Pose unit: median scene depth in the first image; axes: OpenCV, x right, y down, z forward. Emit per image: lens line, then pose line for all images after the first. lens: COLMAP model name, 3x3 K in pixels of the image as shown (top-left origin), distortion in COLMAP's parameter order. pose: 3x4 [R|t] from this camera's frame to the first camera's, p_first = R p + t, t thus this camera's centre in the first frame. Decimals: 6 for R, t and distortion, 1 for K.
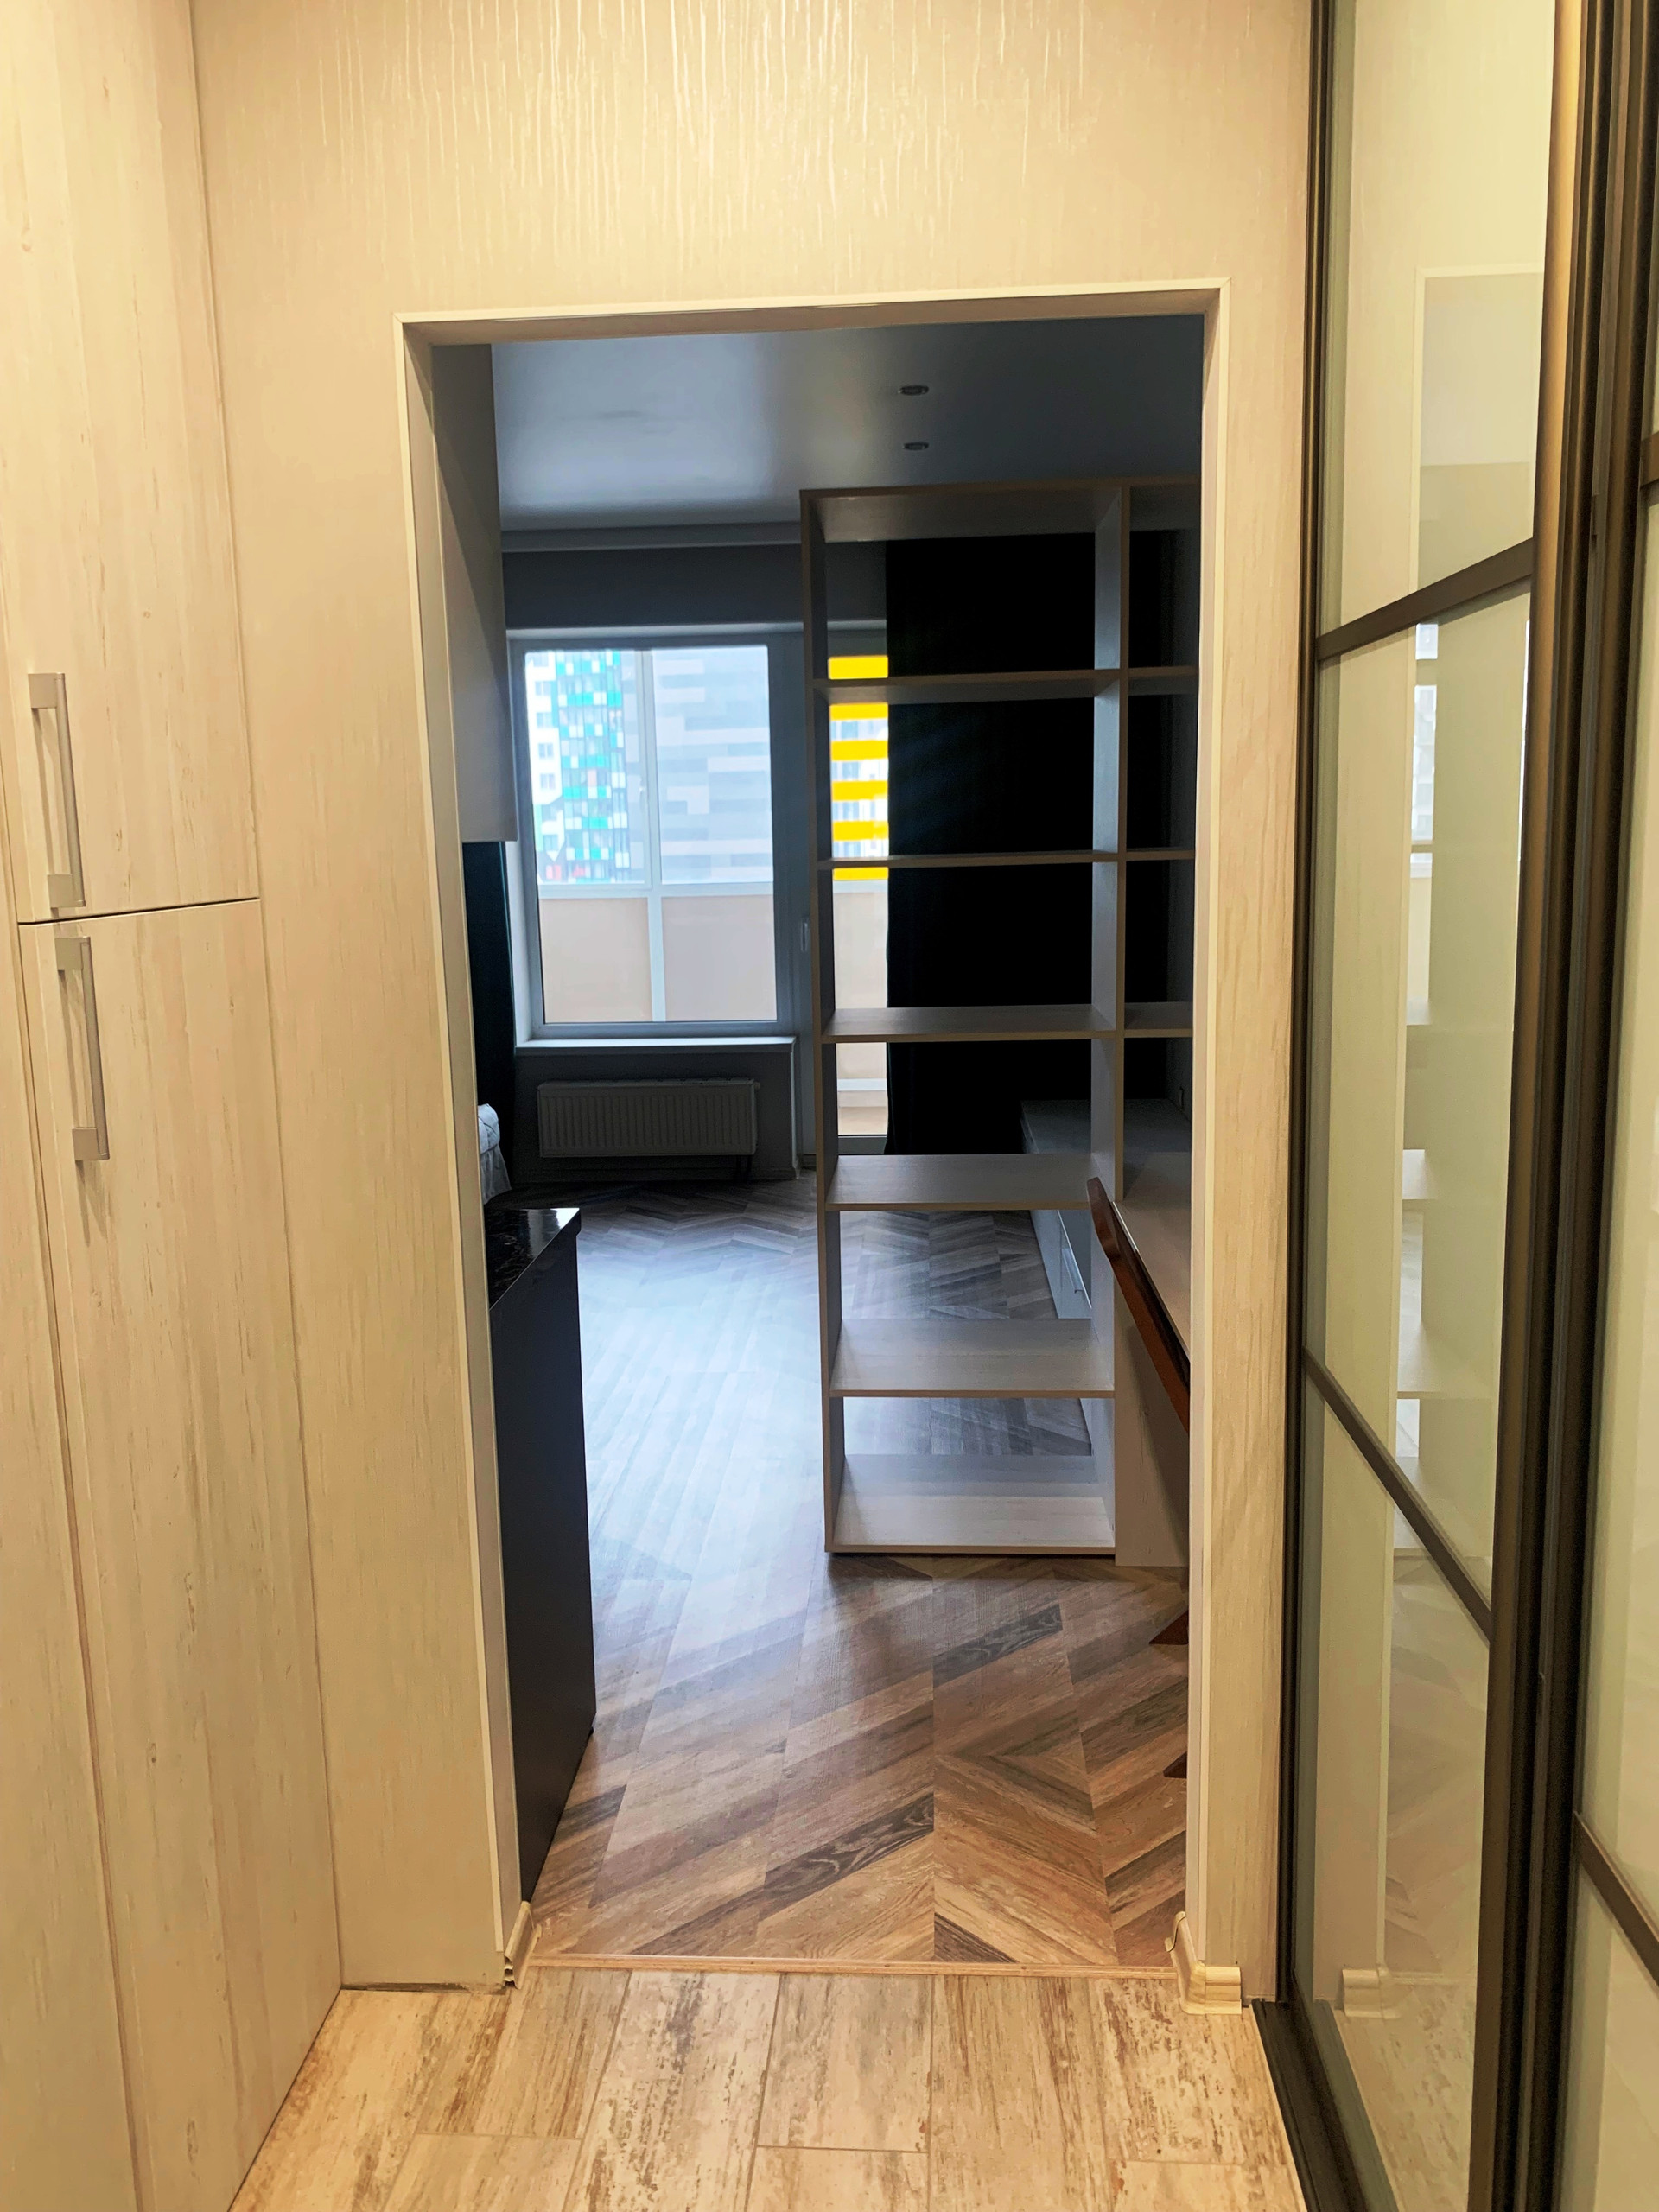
lens RADIAL K [[1664.1, 0, 828.9], [0, 1664.1, 1088.8], [0, 0, 1]] dist [0.038687, -0.062191]
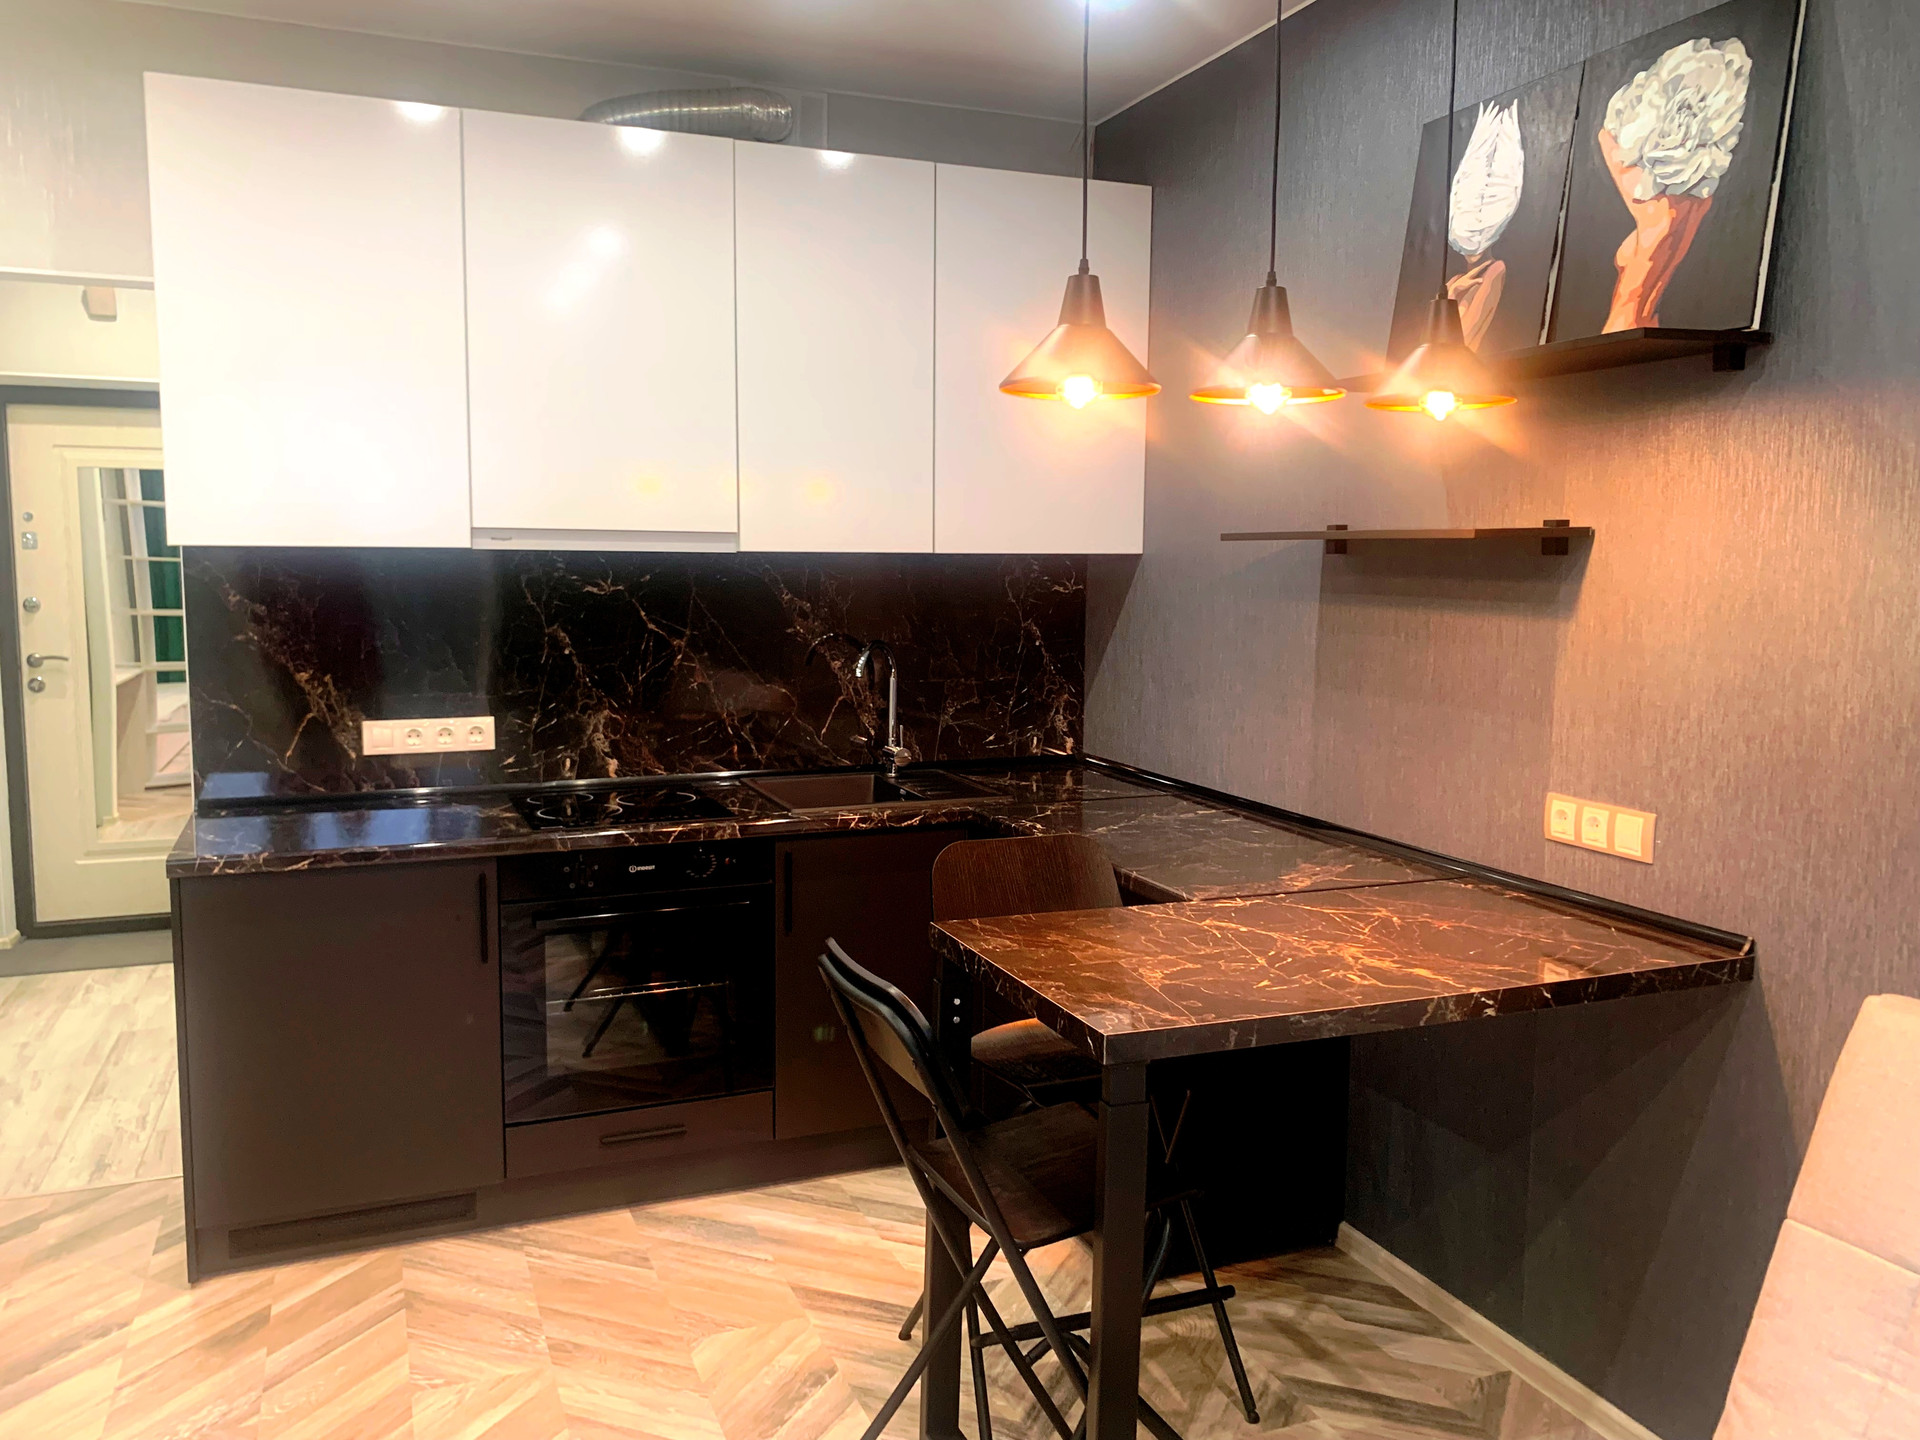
lens RADIAL K [[1474.6, 0, 937.9], [0, 1474.6, 707.9], [0, 0, 1]] dist [0.038333, -0.045898]
pose [[-0.907233, 0.059546, -0.416393, -0.066269], [-0.052415, 0.966209, 0.252374, -0.100201], [0.417350, 0.250787, -0.873455, 0.652843]]
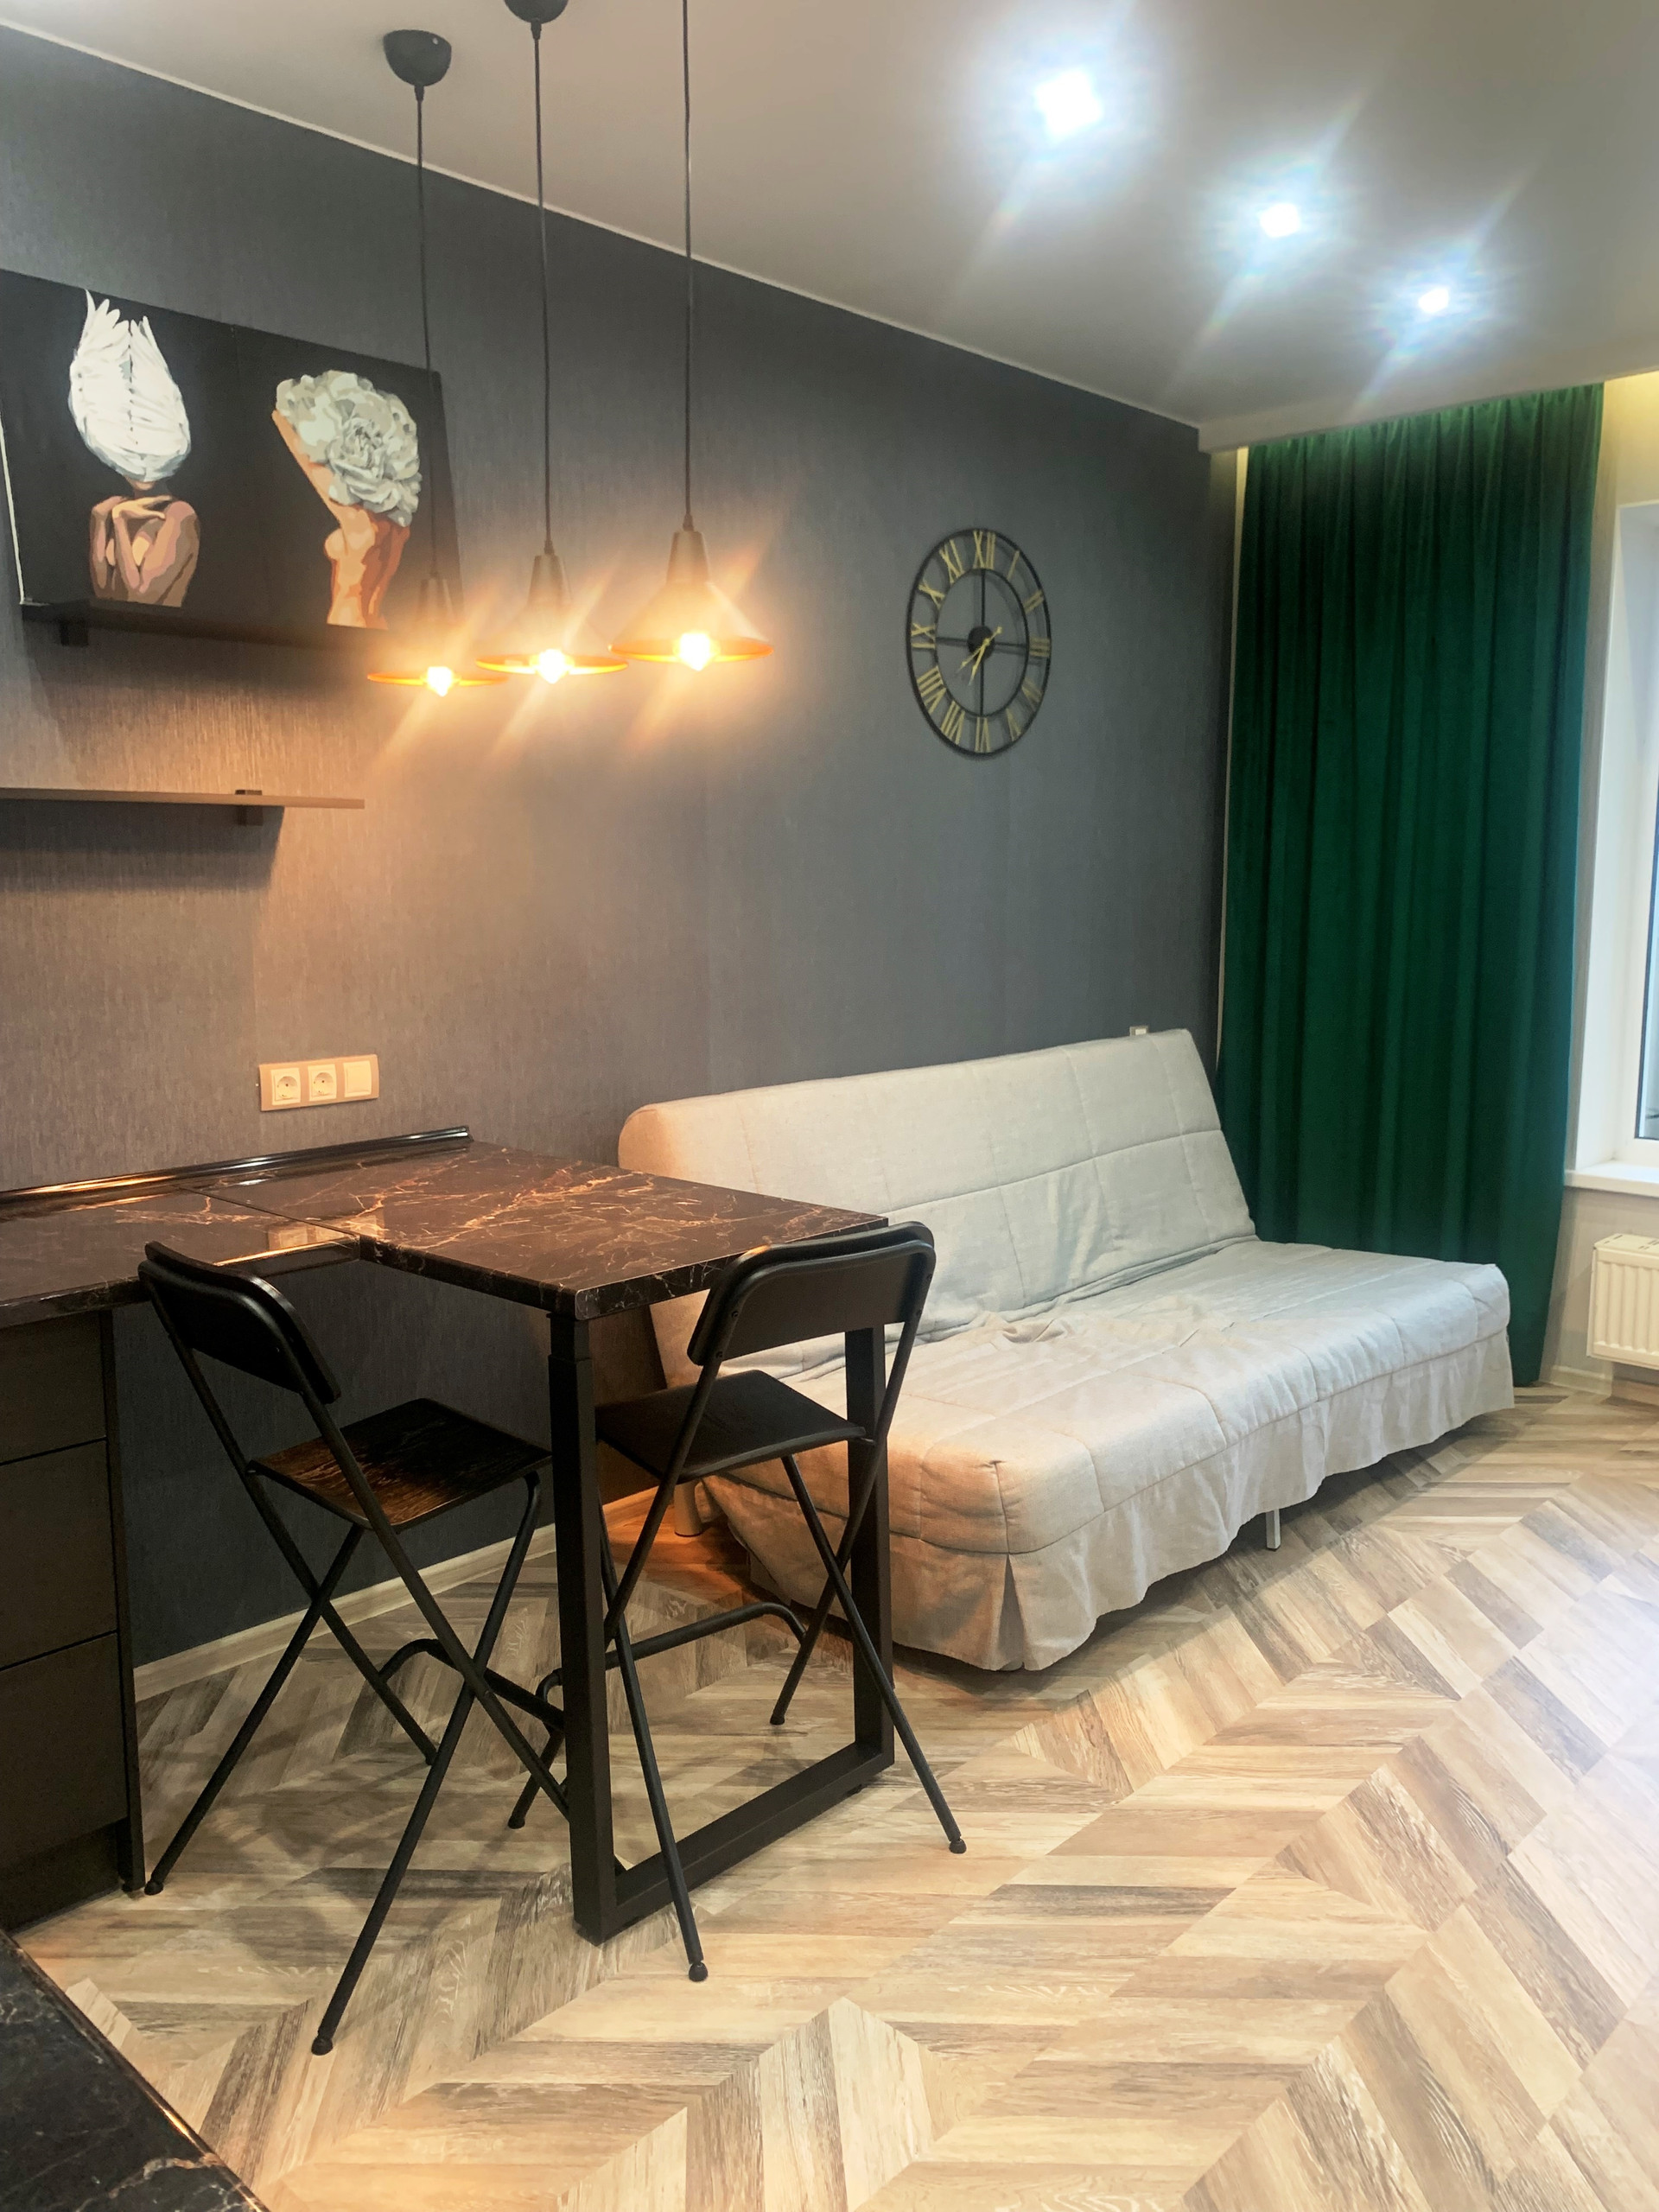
lens RADIAL K [[1699.0, 0, 823.2], [0, 1699.0, 1094.8], [0, 0, 1]] dist [0.002711, -0.001377]
pose [[0.760868, 0.108127, -0.639835, 0.002703], [-0.115278, 0.992859, 0.030701, -0.033455], [0.638585, 0.050399, 0.767899, 0.264106]]
